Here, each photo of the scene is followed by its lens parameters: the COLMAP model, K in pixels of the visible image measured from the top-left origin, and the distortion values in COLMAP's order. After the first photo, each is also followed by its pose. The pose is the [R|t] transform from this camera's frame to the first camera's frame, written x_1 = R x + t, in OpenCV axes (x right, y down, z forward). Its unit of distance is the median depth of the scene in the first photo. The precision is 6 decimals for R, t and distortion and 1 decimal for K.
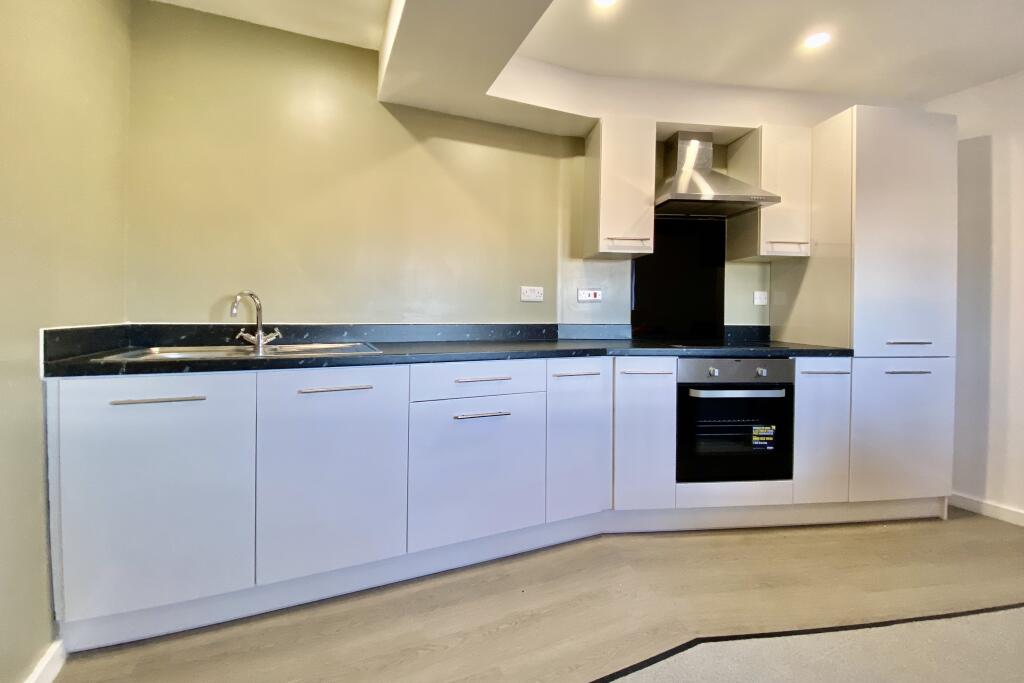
lens RADIAL K [[418.8, 0, 525.0], [0, 418.8, 313.5], [0, 0, 1]] dist [-0.009529, -0.000333]
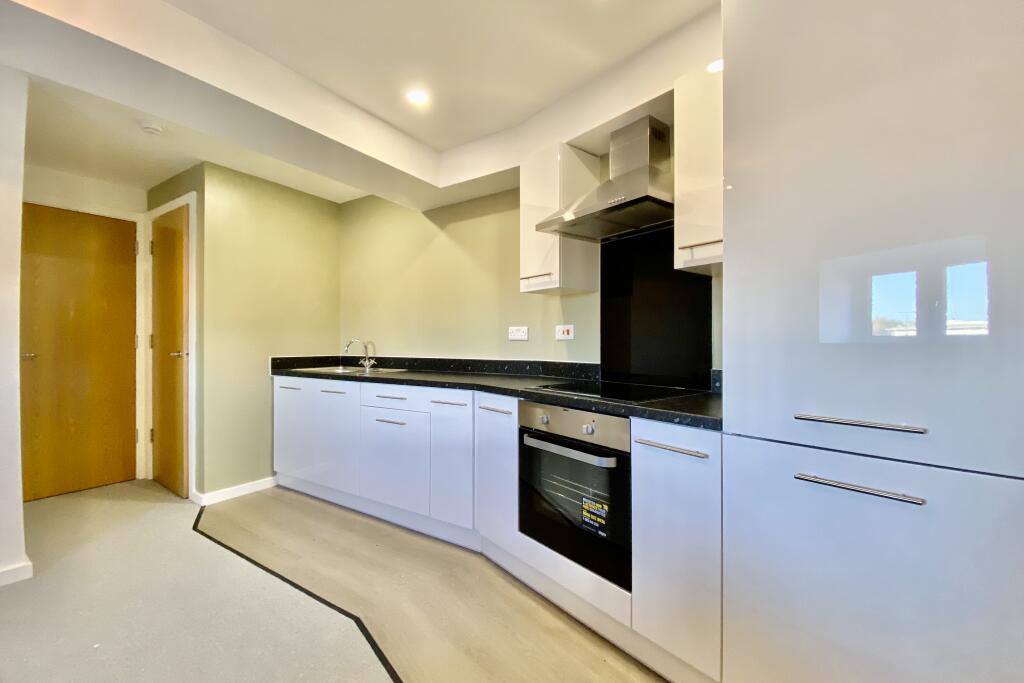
lens RADIAL K [[408.3, 0, 512.0], [0, 408.3, 341.5], [0, 0, 1]] dist [0.000620, -0.000229]
pose [[0.566144, -0.013136, -0.824201, 1.094853], [0.003455, 0.999902, -0.013563, -0.012544], [0.824299, 0.004831, 0.566134, 0.446790]]
